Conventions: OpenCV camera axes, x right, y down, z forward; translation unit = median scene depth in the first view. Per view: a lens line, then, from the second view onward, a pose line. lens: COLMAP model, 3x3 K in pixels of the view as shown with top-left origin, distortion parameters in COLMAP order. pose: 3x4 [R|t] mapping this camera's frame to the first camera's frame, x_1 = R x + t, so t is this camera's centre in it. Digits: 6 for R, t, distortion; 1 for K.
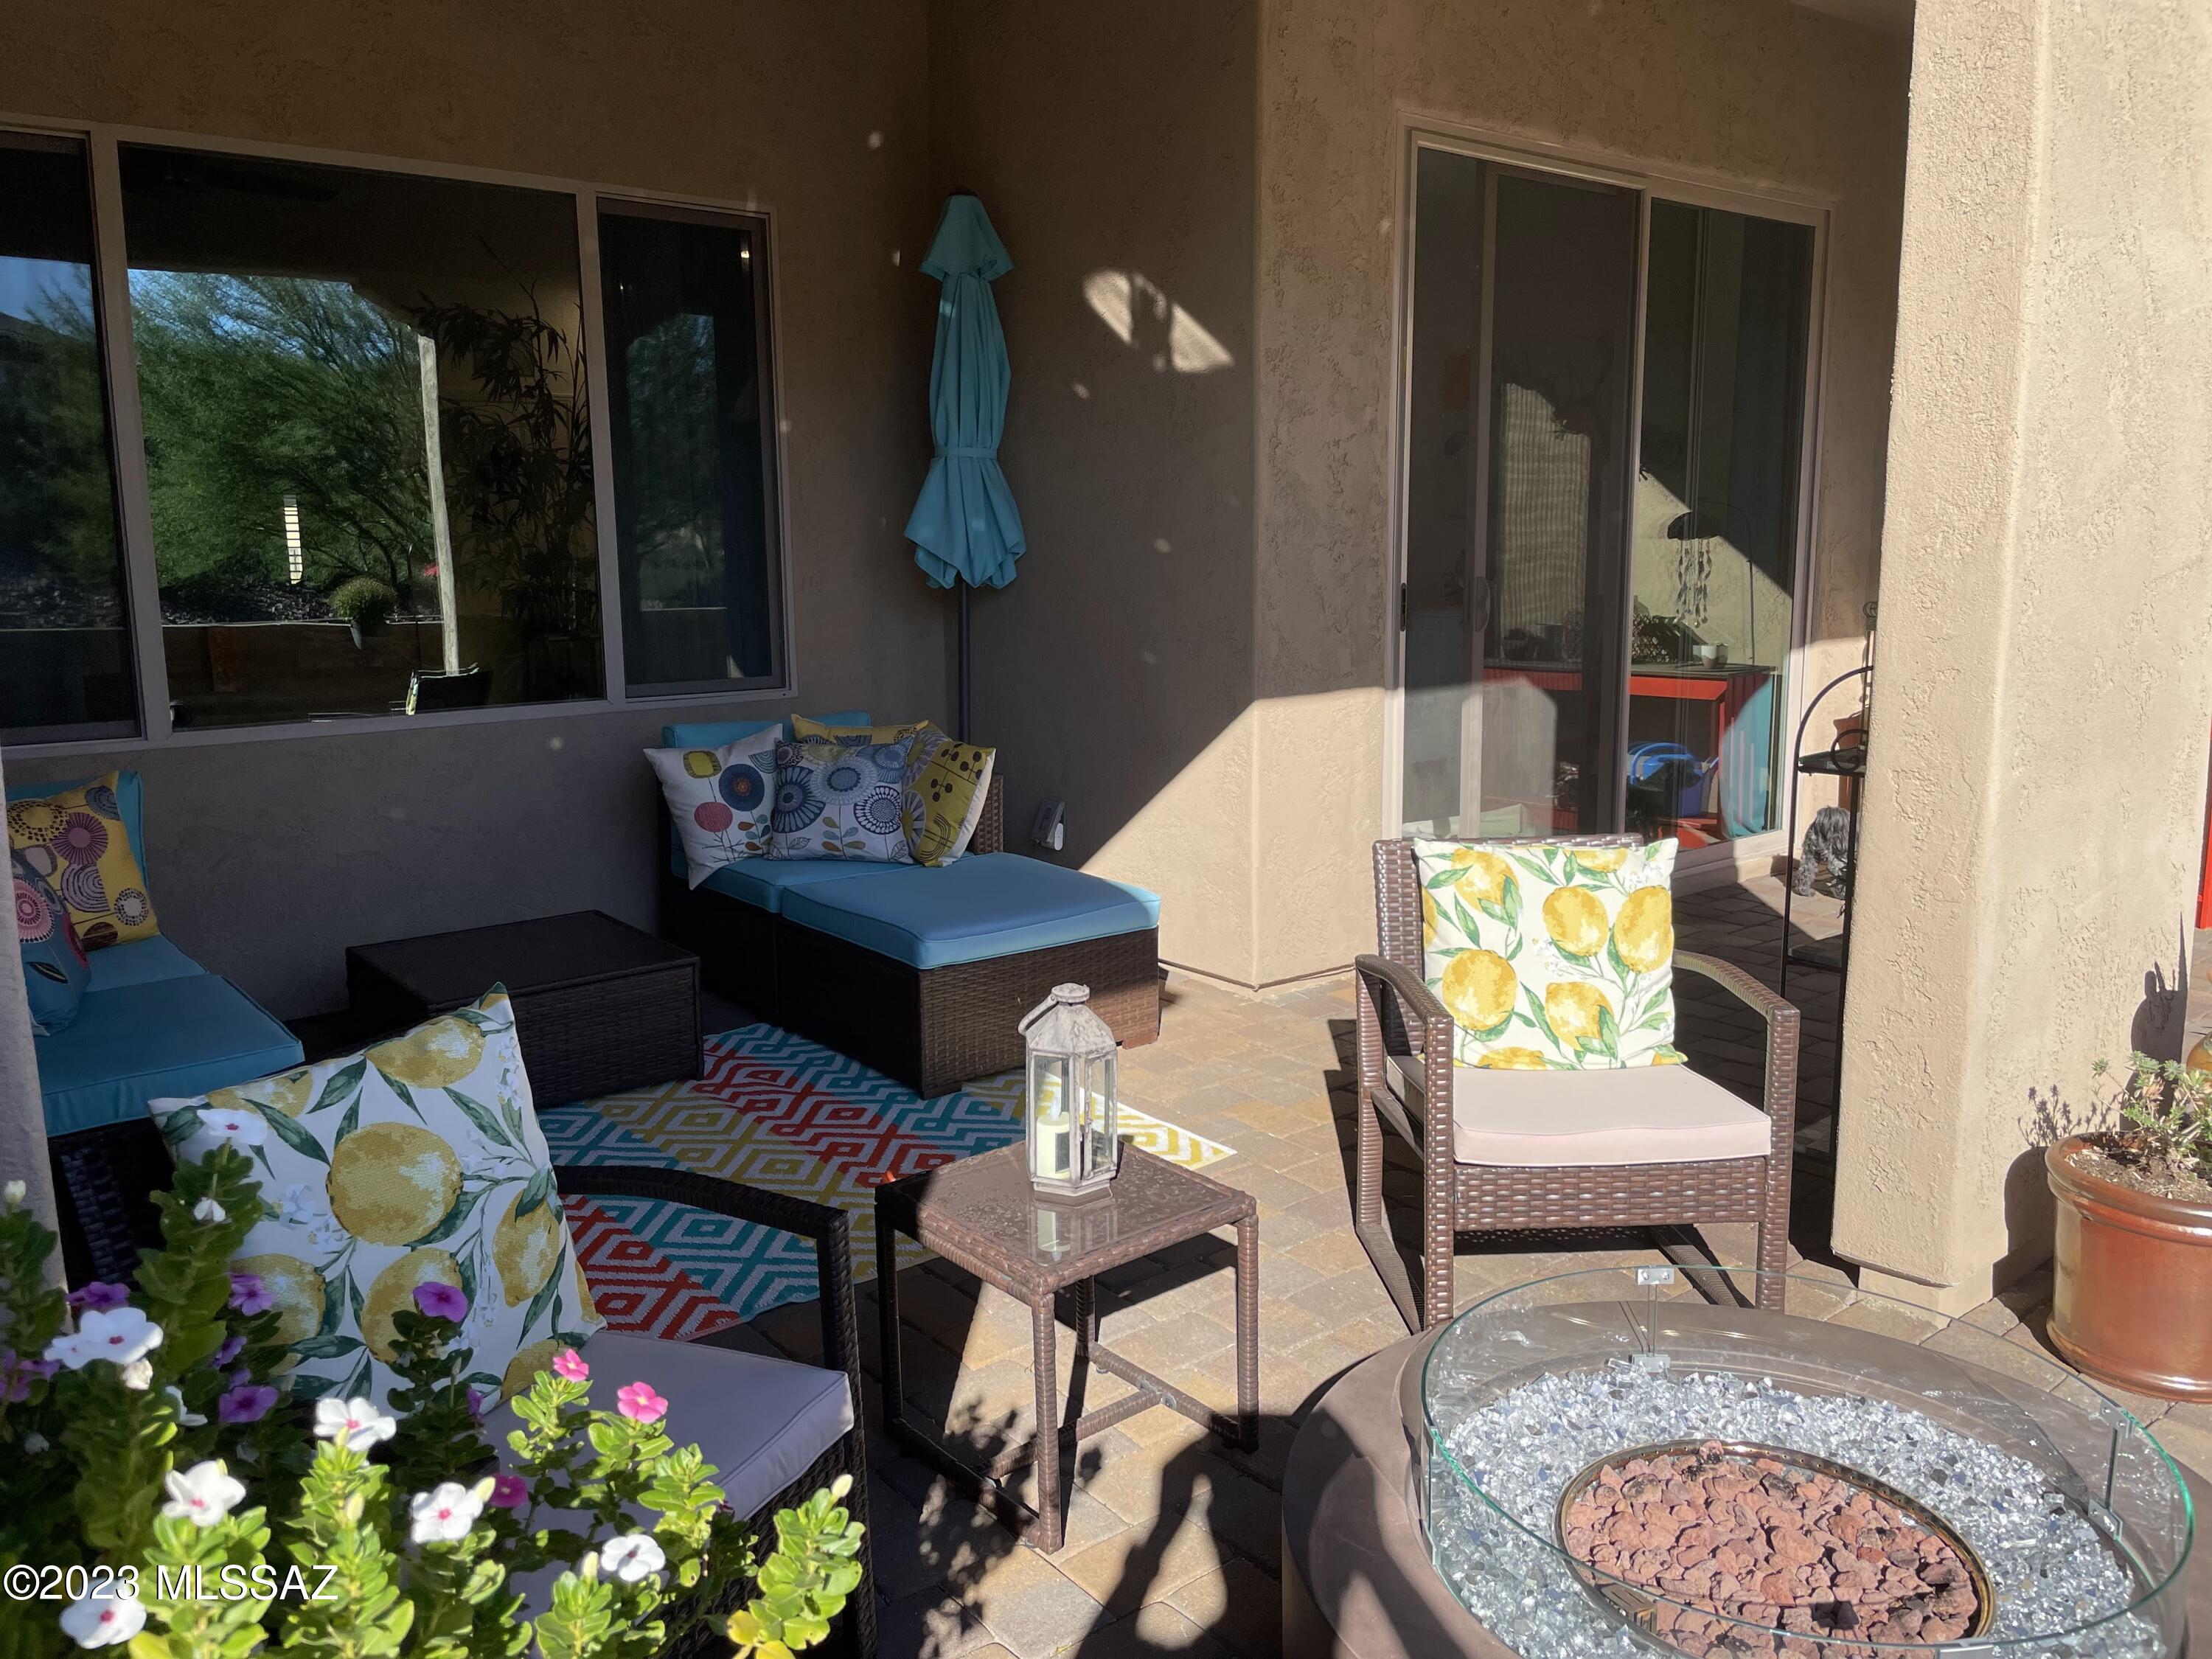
lens RADIAL K [[1687.0, 0, 1103.8], [0, 1687.0, 795.4], [0, 0, 1]] dist [0.063106, -0.087991]
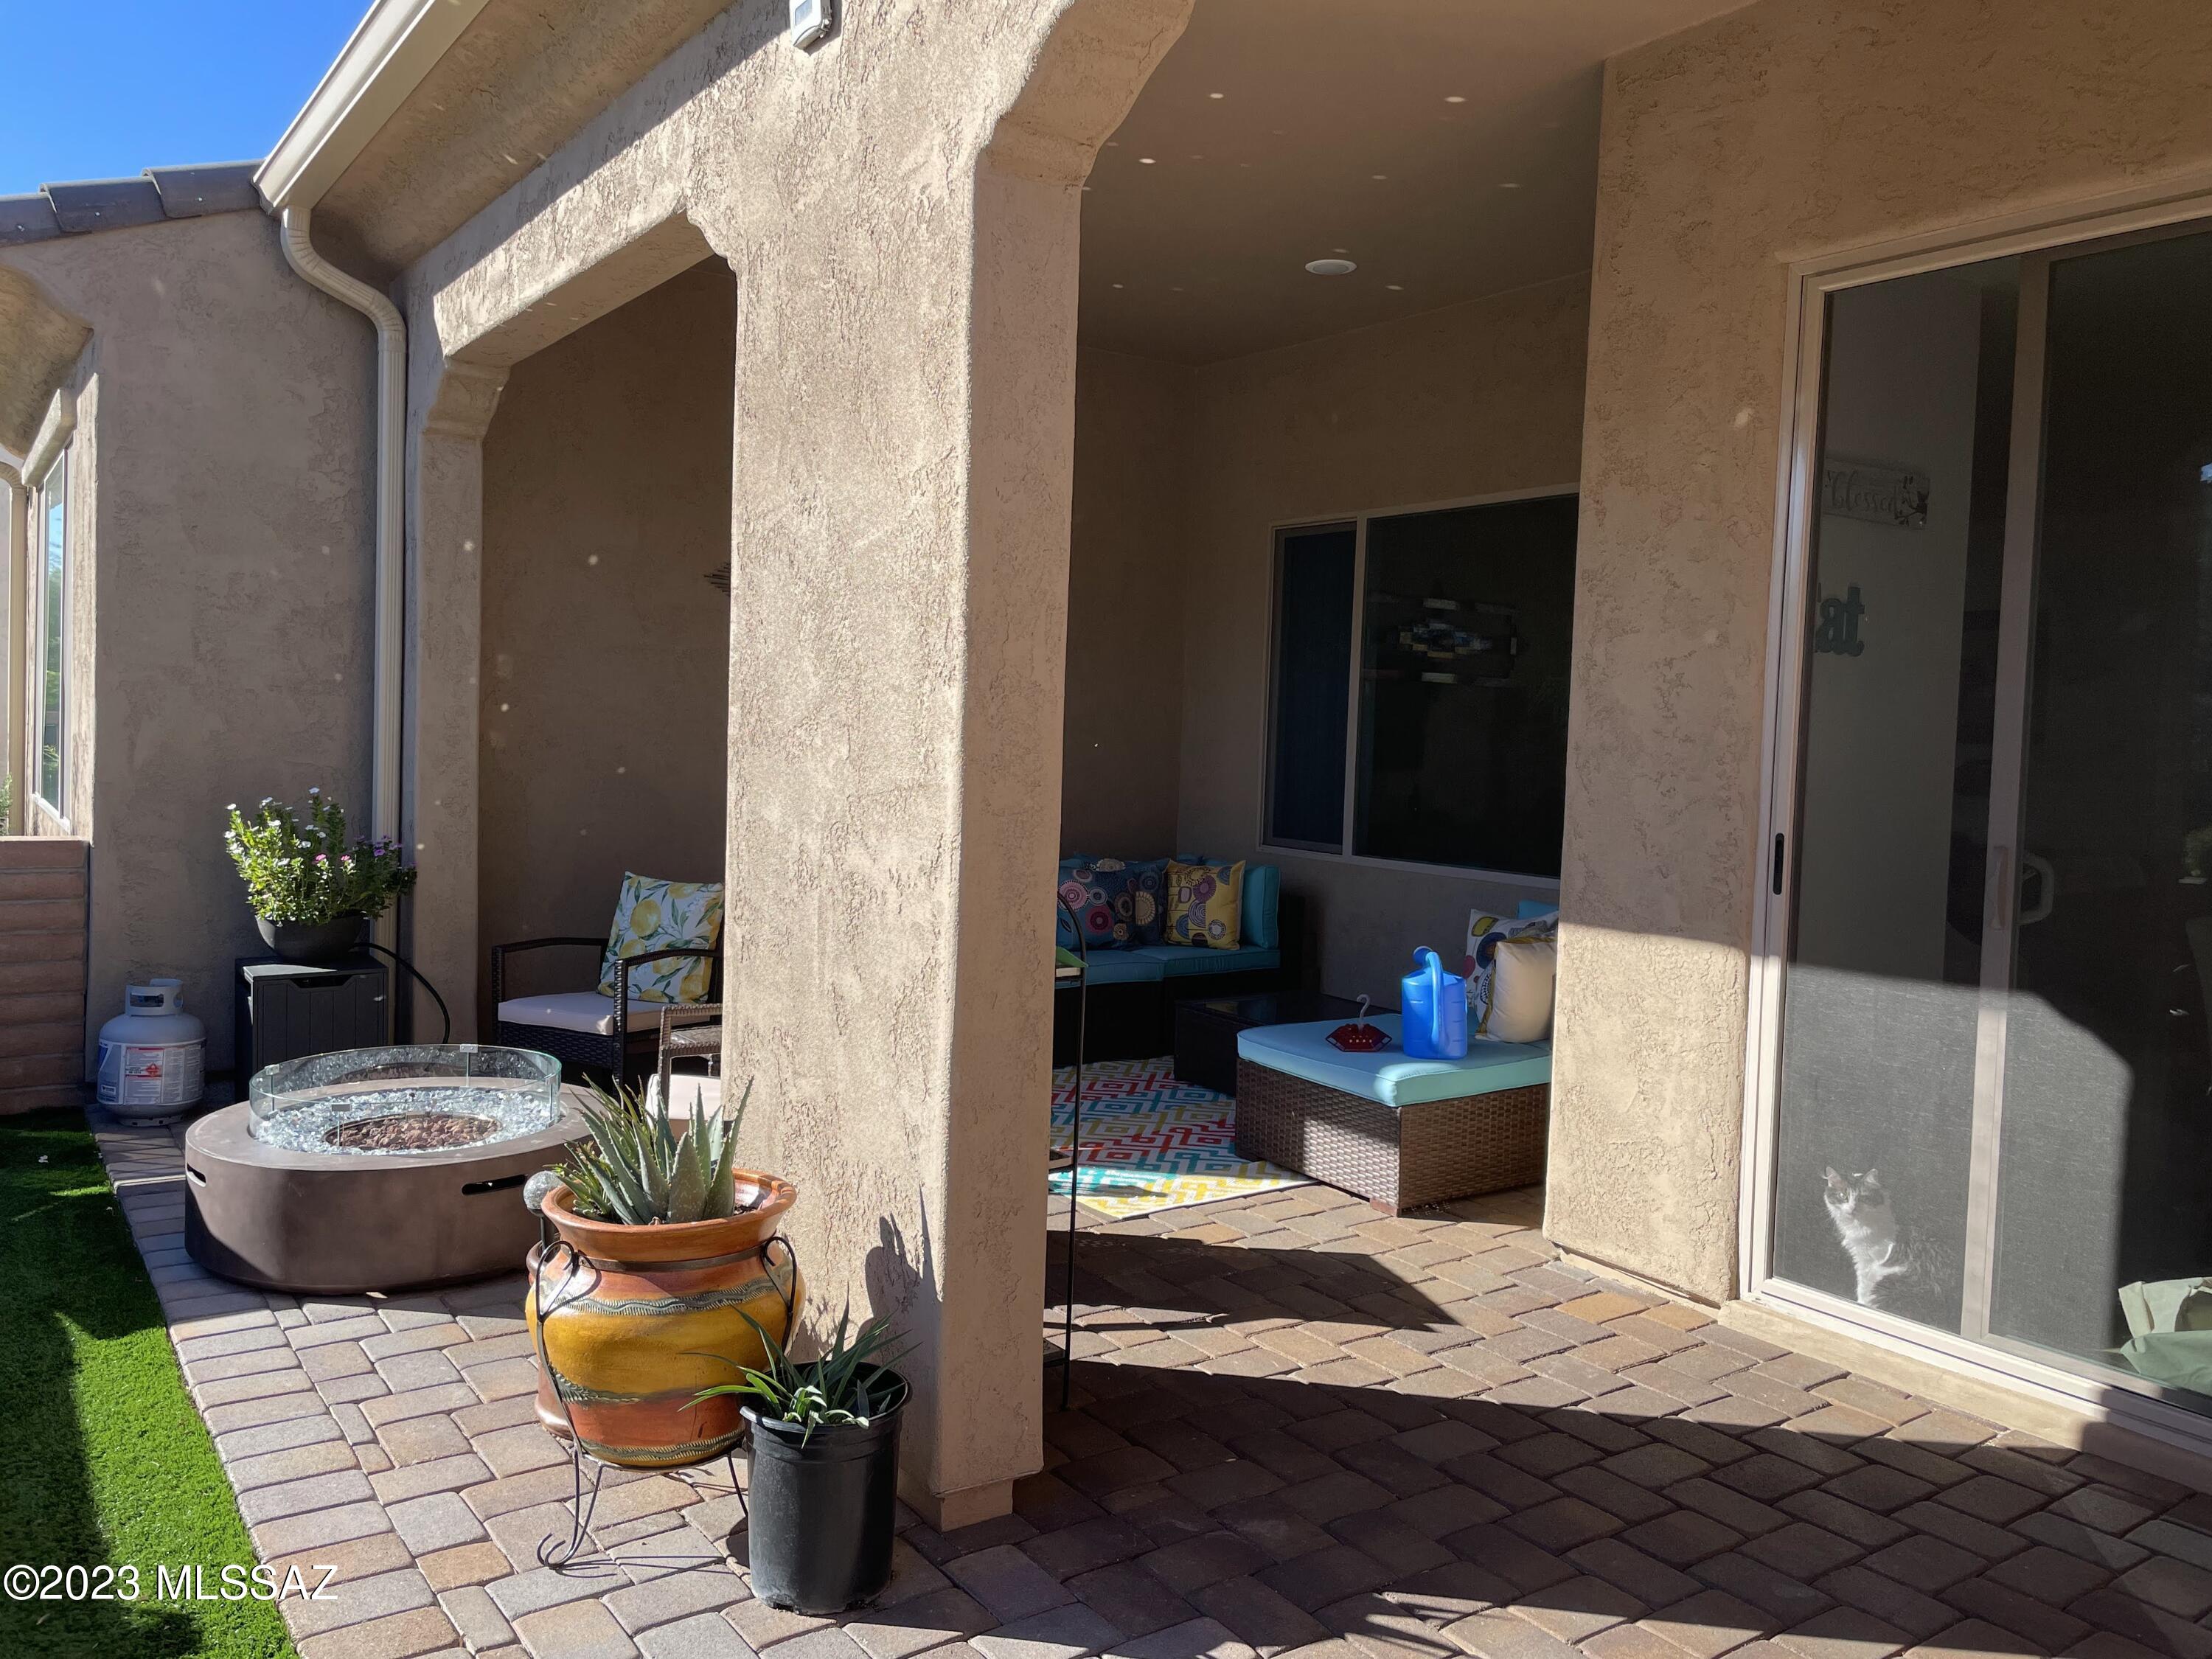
lens RADIAL K [[1687.0, 0, 1103.8], [0, 1687.0, 795.4], [0, 0, 1]] dist [0.063106, -0.087991]
pose [[-0.079201, 0.048929, -0.995657, 1.046269], [-0.190499, 0.979645, 0.063295, -0.141546], [0.978487, 0.194685, -0.068268, 0.792982]]
